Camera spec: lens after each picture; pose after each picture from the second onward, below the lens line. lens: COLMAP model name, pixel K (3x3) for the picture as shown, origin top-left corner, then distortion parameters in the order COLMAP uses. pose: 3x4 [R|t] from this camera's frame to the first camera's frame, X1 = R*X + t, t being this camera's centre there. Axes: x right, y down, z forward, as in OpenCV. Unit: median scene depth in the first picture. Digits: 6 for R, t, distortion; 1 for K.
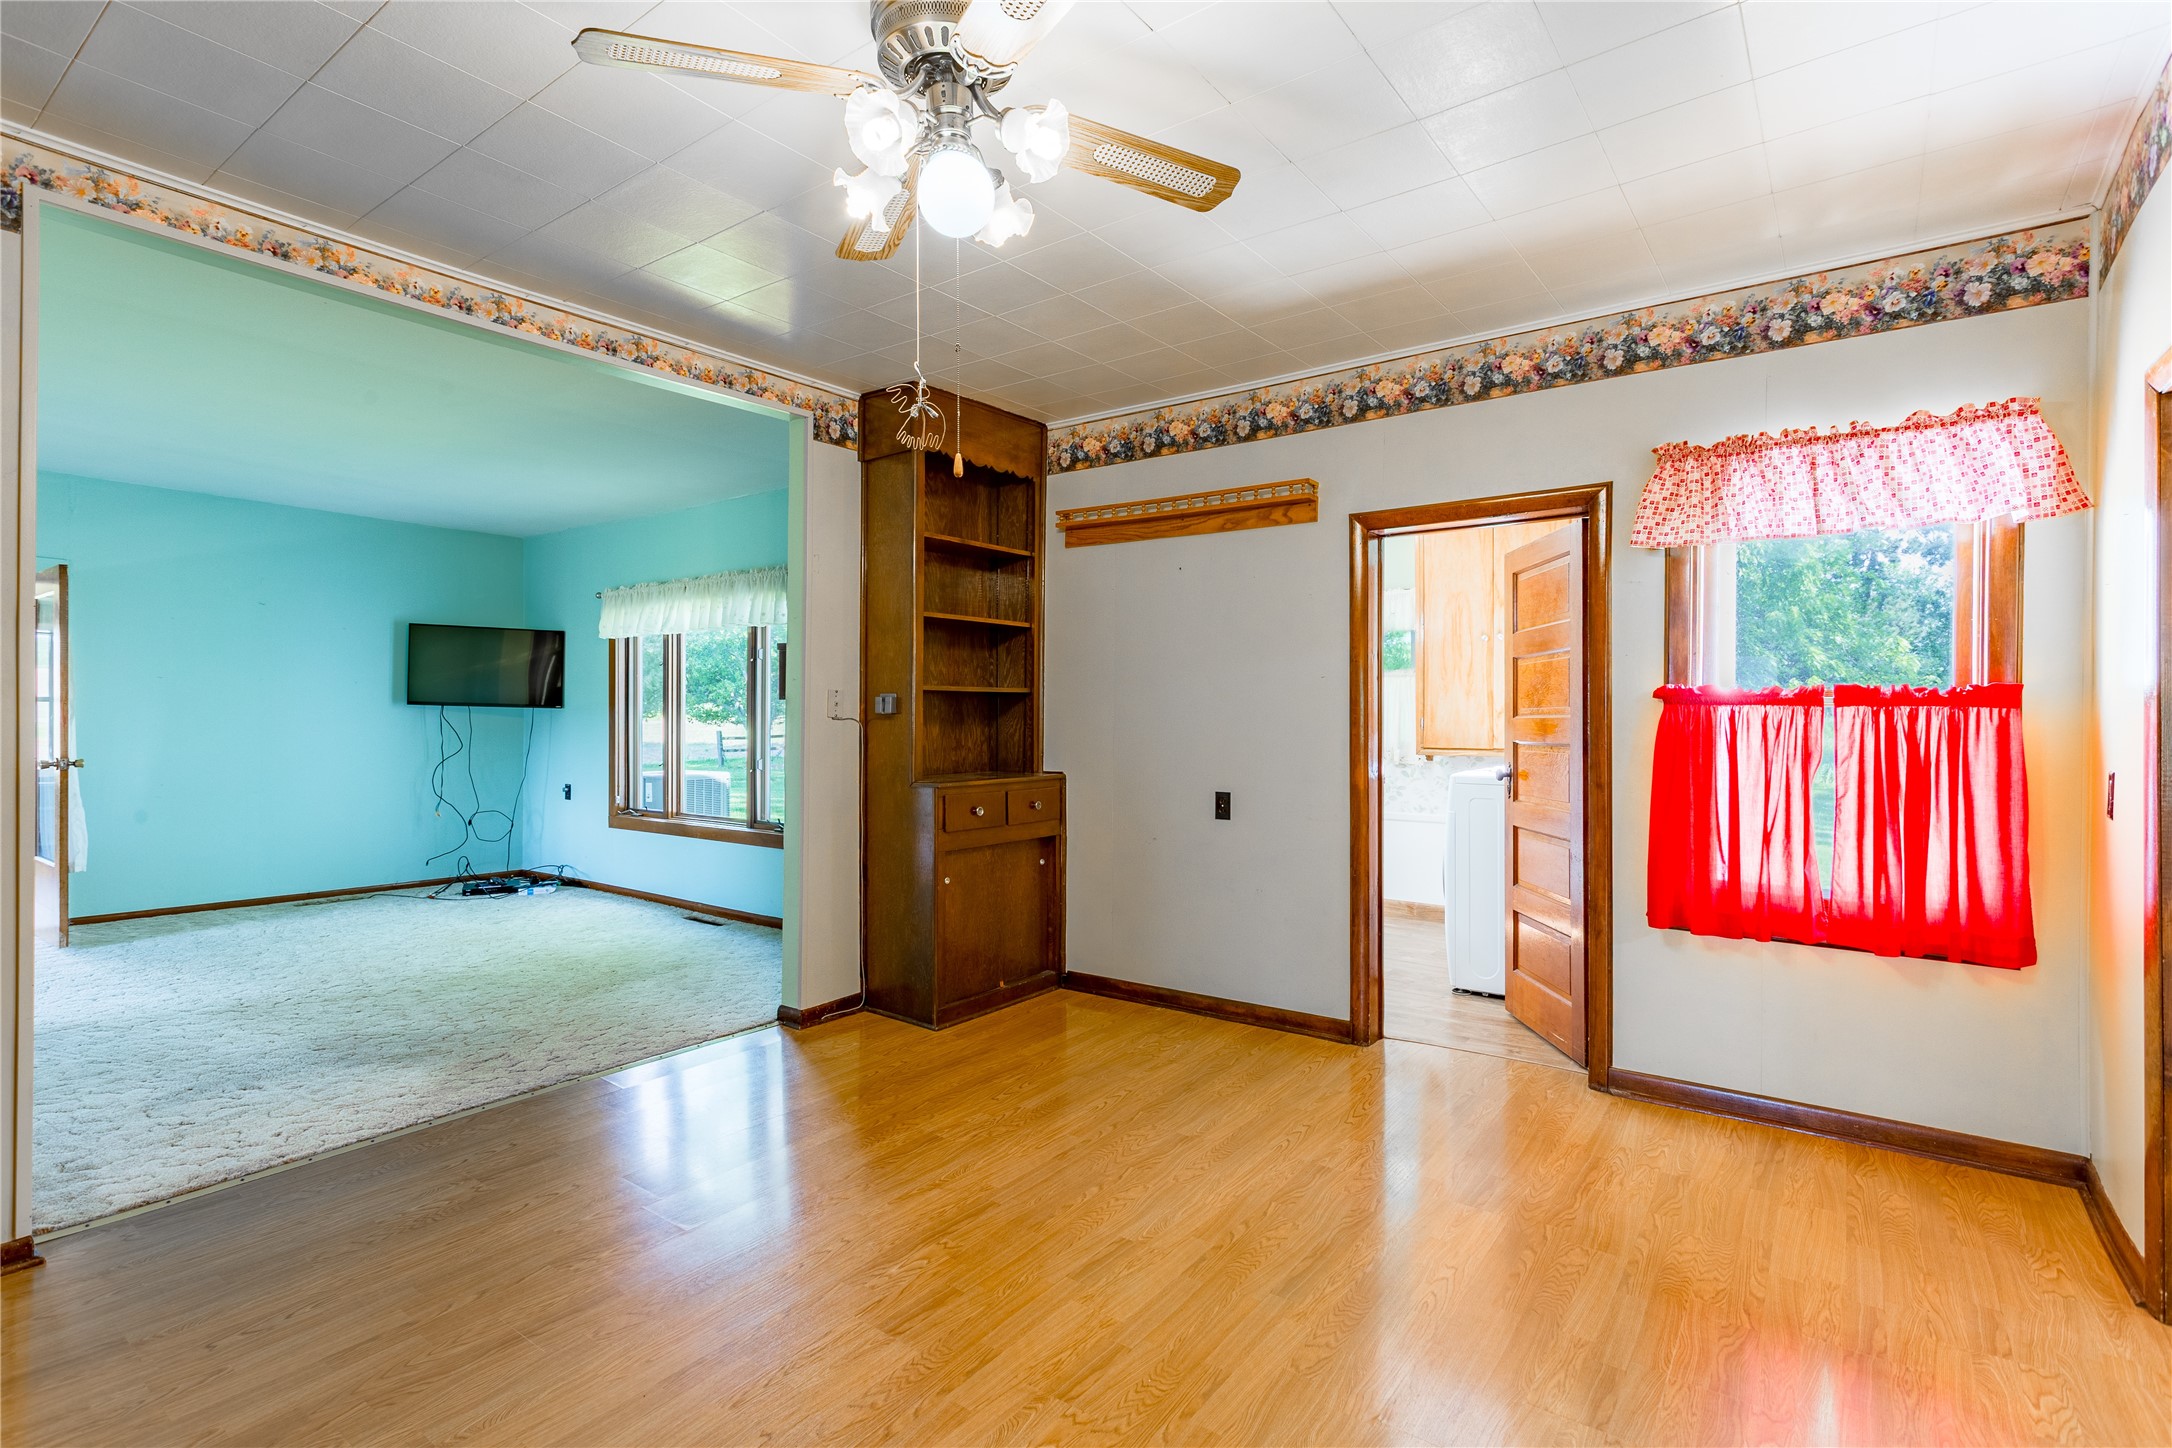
lens RADIAL K [[1051.9, 0, 1076.4], [0, 1051.9, 713.1], [0, 0, 1]] dist [0.007486, -0.001498]
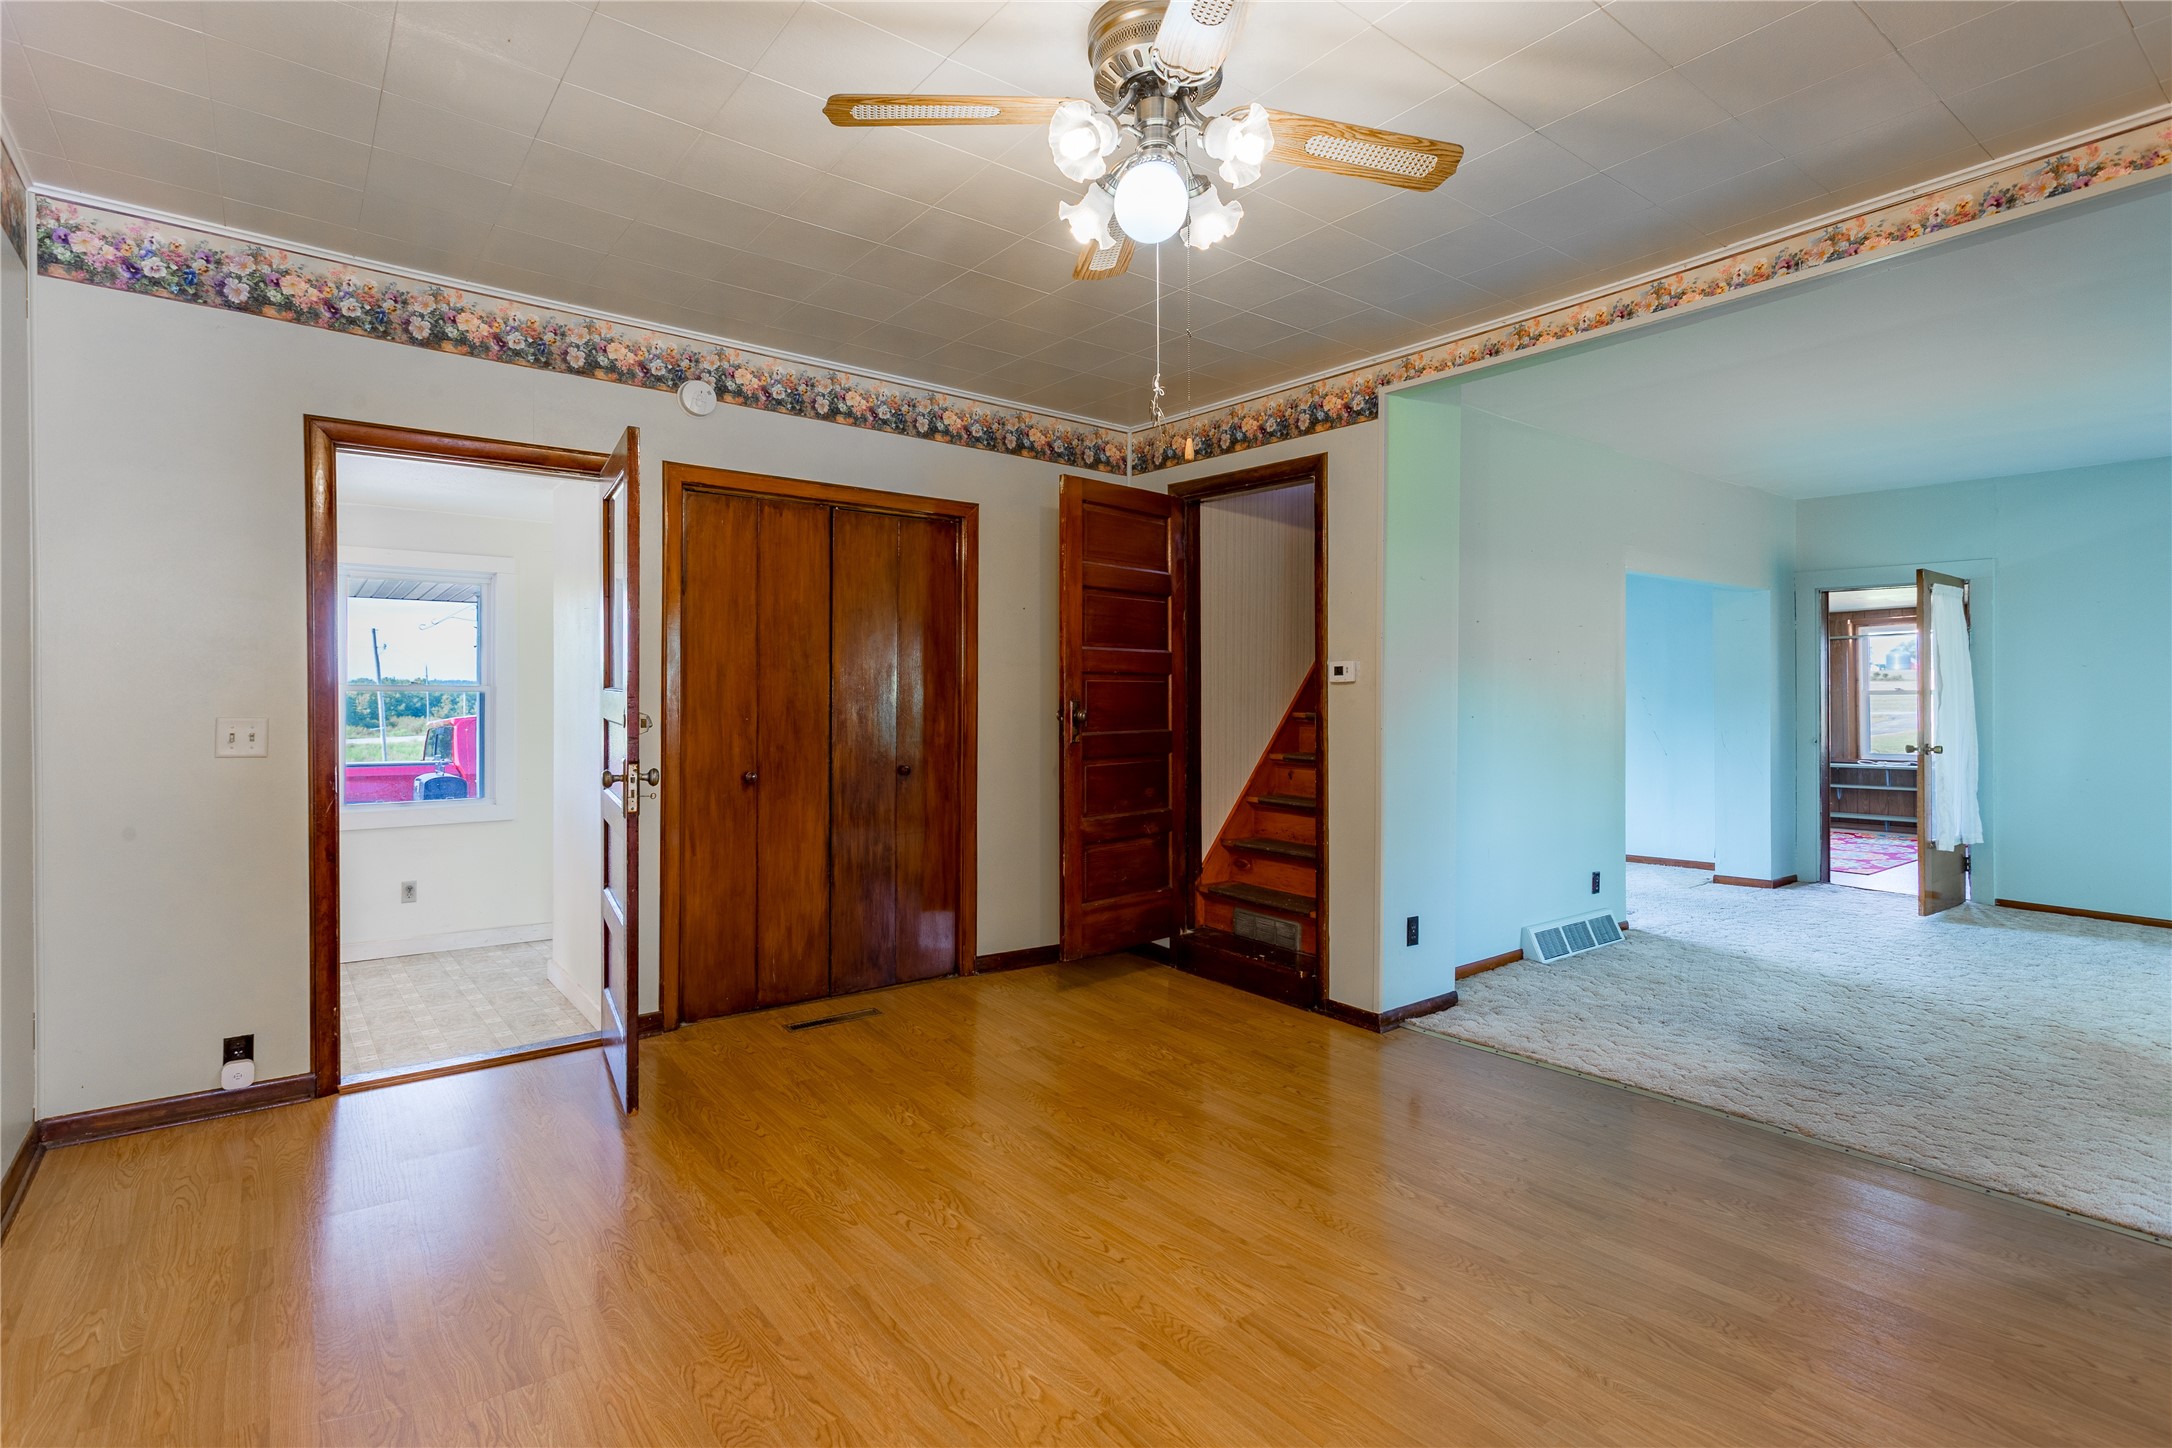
lens RADIAL K [[1051.9, 0, 1089.9], [0, 1051.9, 703.5], [0, 0, 1]] dist [0.007486, -0.001498]
pose [[-0.269691, 0.002456, -0.962944, 0.533336], [-0.000875, 0.999996, 0.002796, -0.002254], [0.962947, 0.001596, -0.269687, 0.726049]]
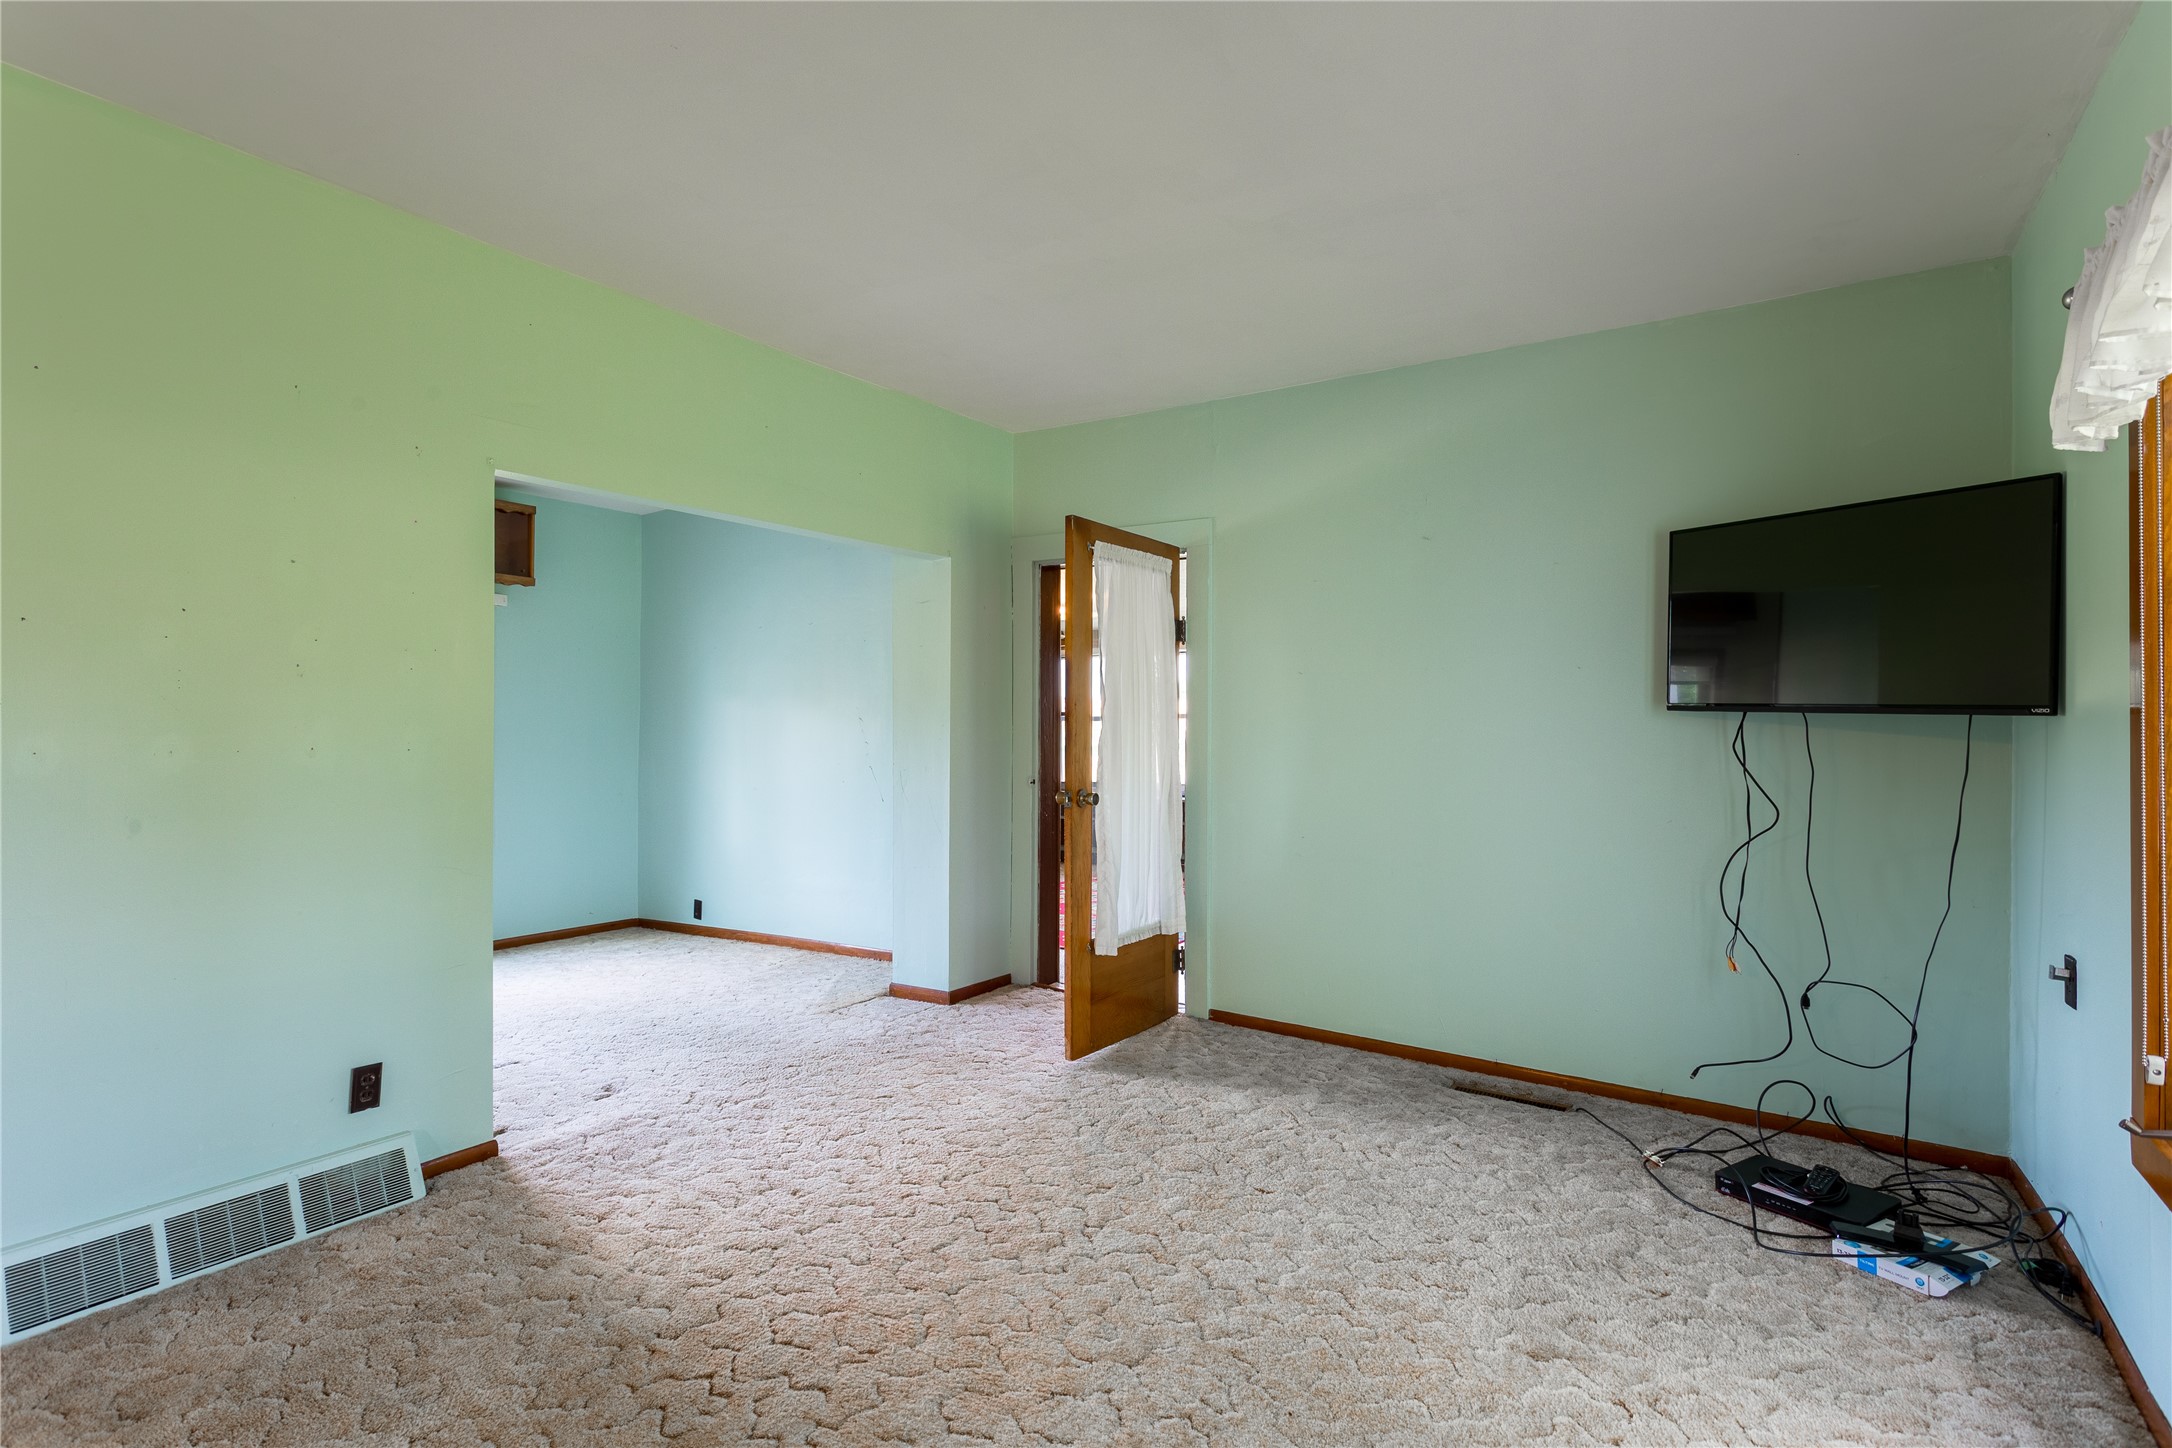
lens RADIAL K [[1051.9, 0, 1089.2], [0, 1051.9, 718.6], [0, 0, 1]] dist [0.007486, -0.001498]
pose [[0.051556, -0.004770, -0.998659, -0.405631], [-0.005088, 0.999974, -0.005039, -0.001409], [0.998657, 0.005341, 0.051530, 1.539977]]
